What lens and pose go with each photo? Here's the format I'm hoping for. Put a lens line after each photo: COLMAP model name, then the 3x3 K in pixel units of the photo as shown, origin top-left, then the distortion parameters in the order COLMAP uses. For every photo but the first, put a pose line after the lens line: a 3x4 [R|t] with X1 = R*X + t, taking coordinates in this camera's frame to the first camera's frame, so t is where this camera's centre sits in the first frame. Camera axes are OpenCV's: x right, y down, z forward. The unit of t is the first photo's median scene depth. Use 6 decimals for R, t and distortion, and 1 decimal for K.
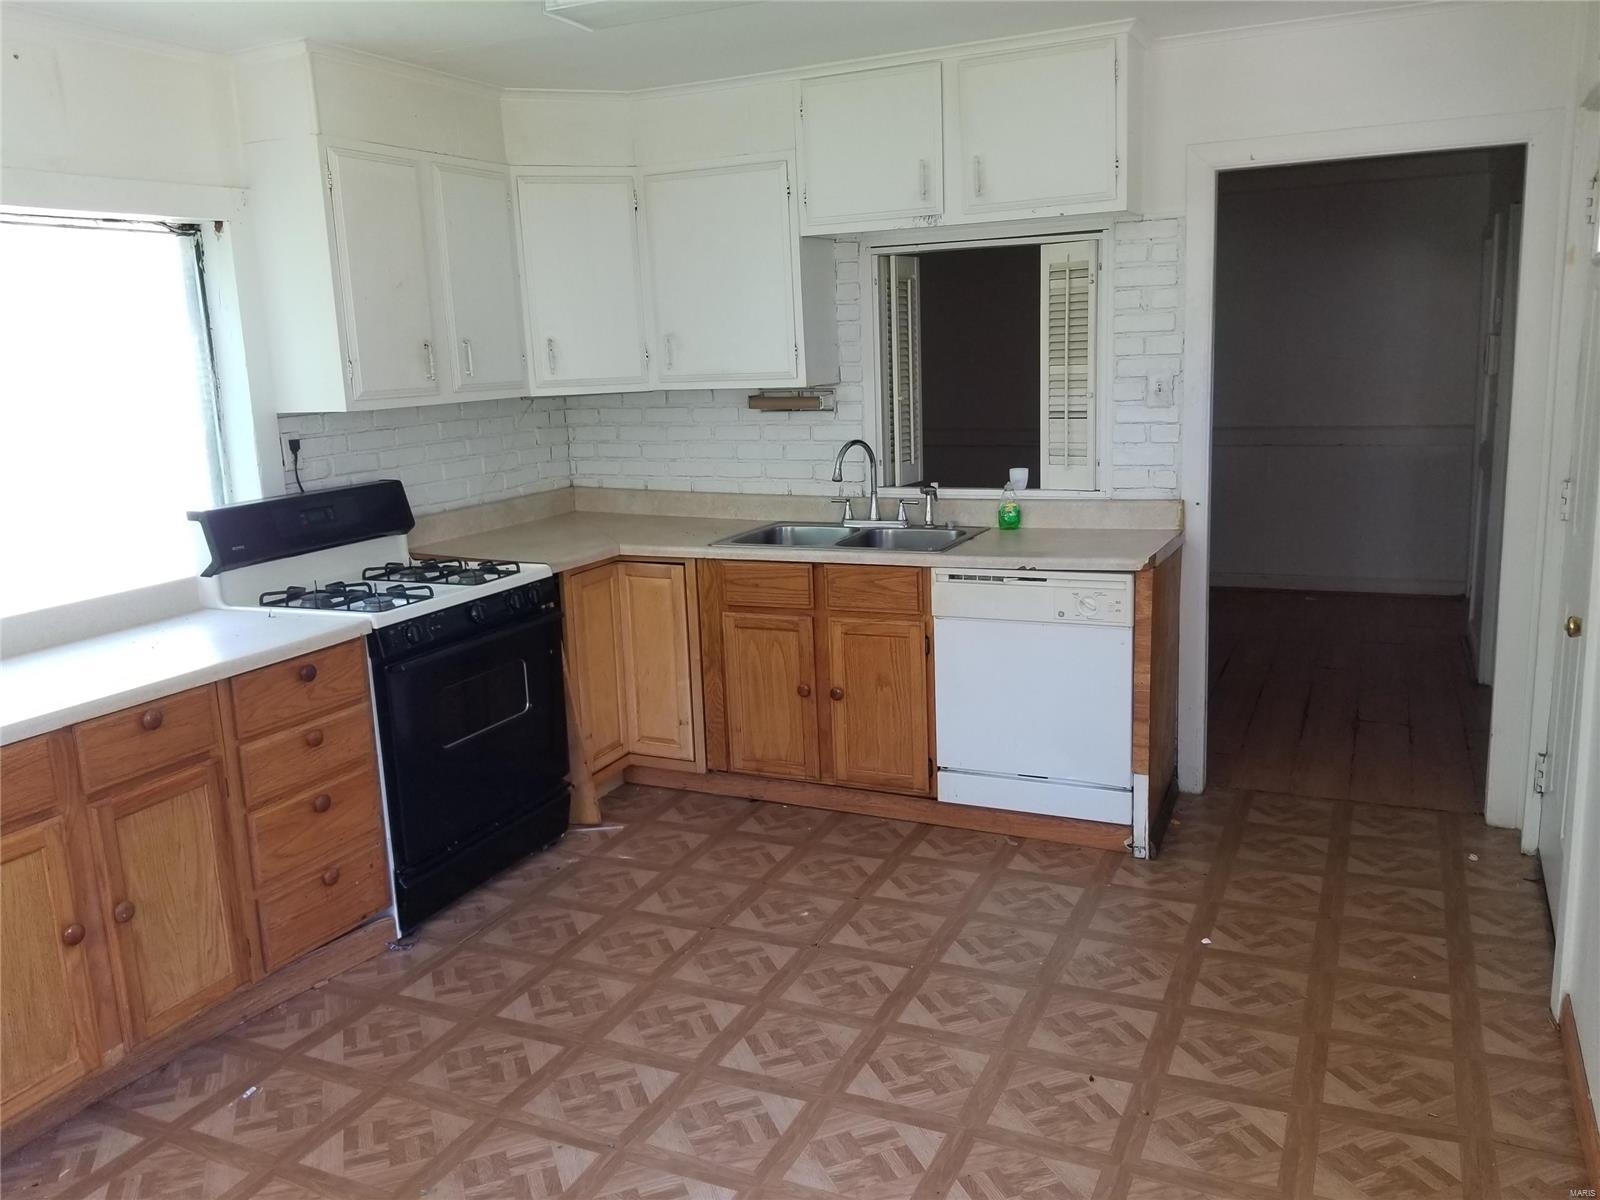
lens RADIAL K [[1312.2, 0, 801.9], [0, 1312.2, 596.8], [0, 0, 1]] dist [0.059389, -0.001135]
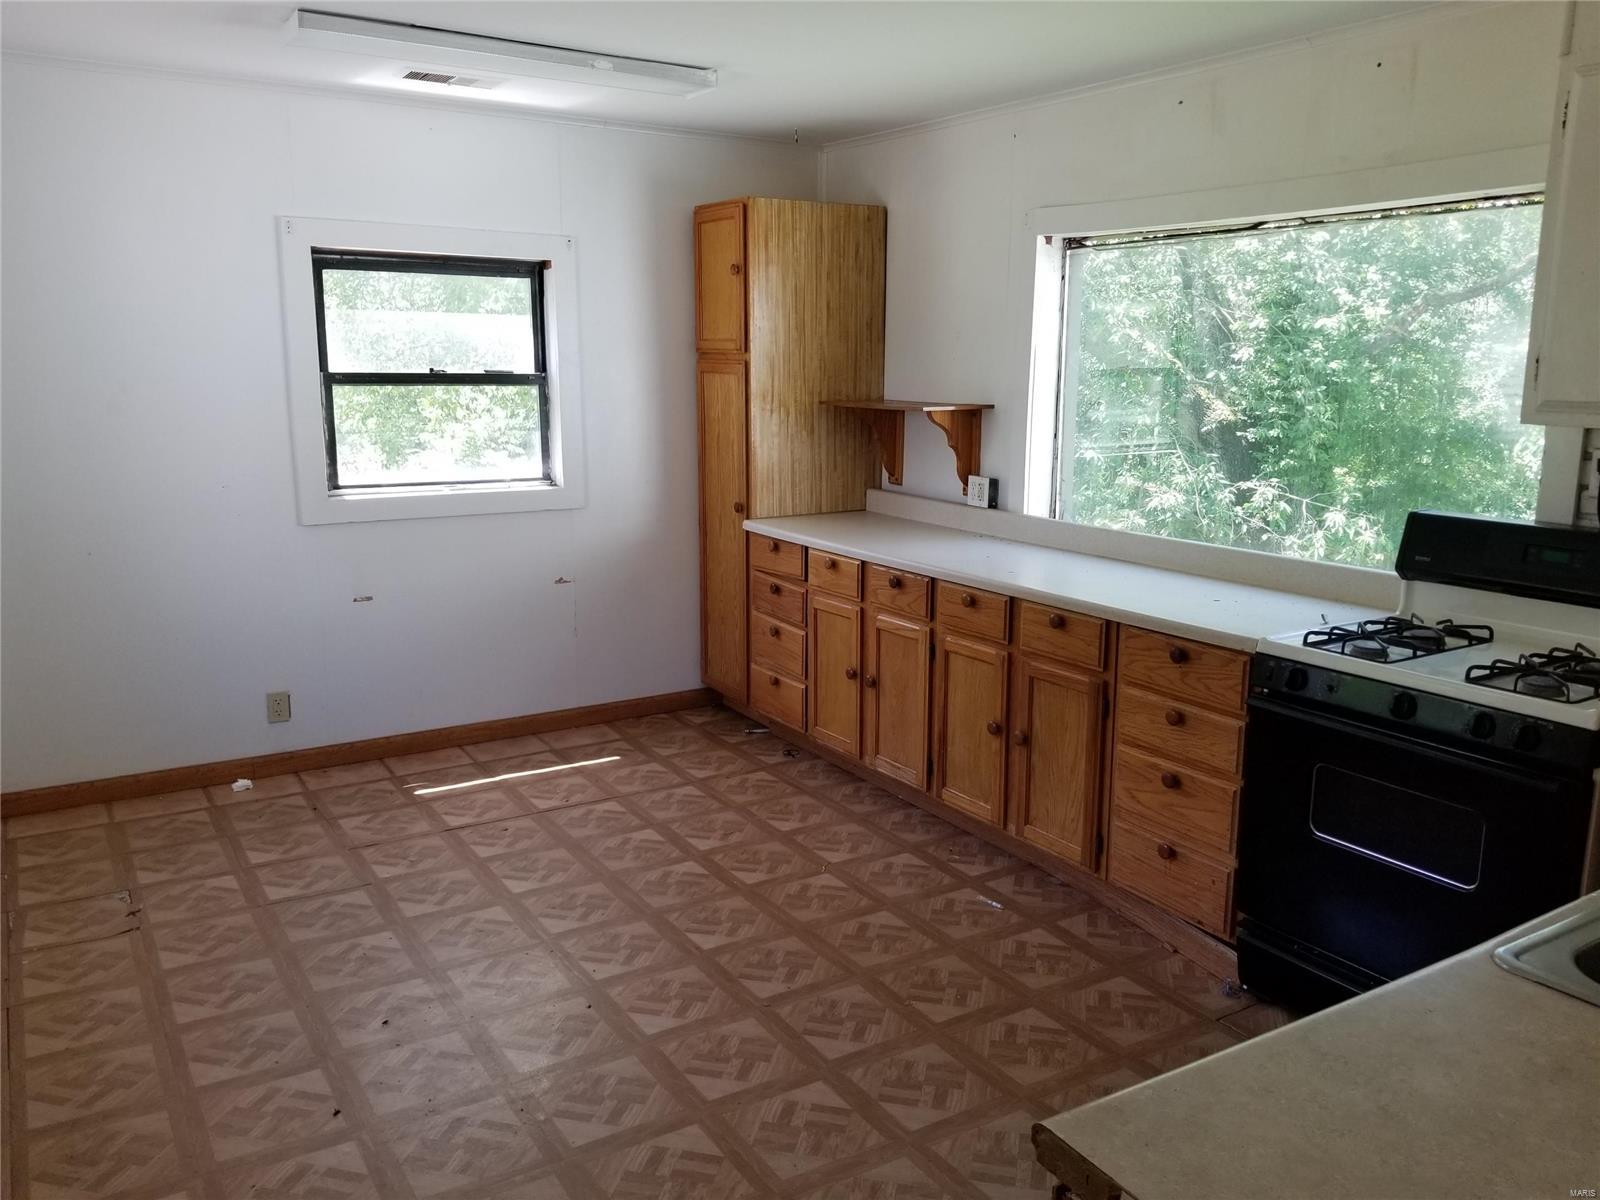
lens RADIAL K [[1208.5, 0, 801.7], [0, 1208.5, 608.6], [0, 0, 1]] dist [-0.003610, -0.000699]
pose [[-0.543421, 0.200889, -0.815069, 0.601158], [-0.143925, 0.934271, 0.326225, -0.264257], [0.827031, 0.294586, -0.478789, 1.300111]]
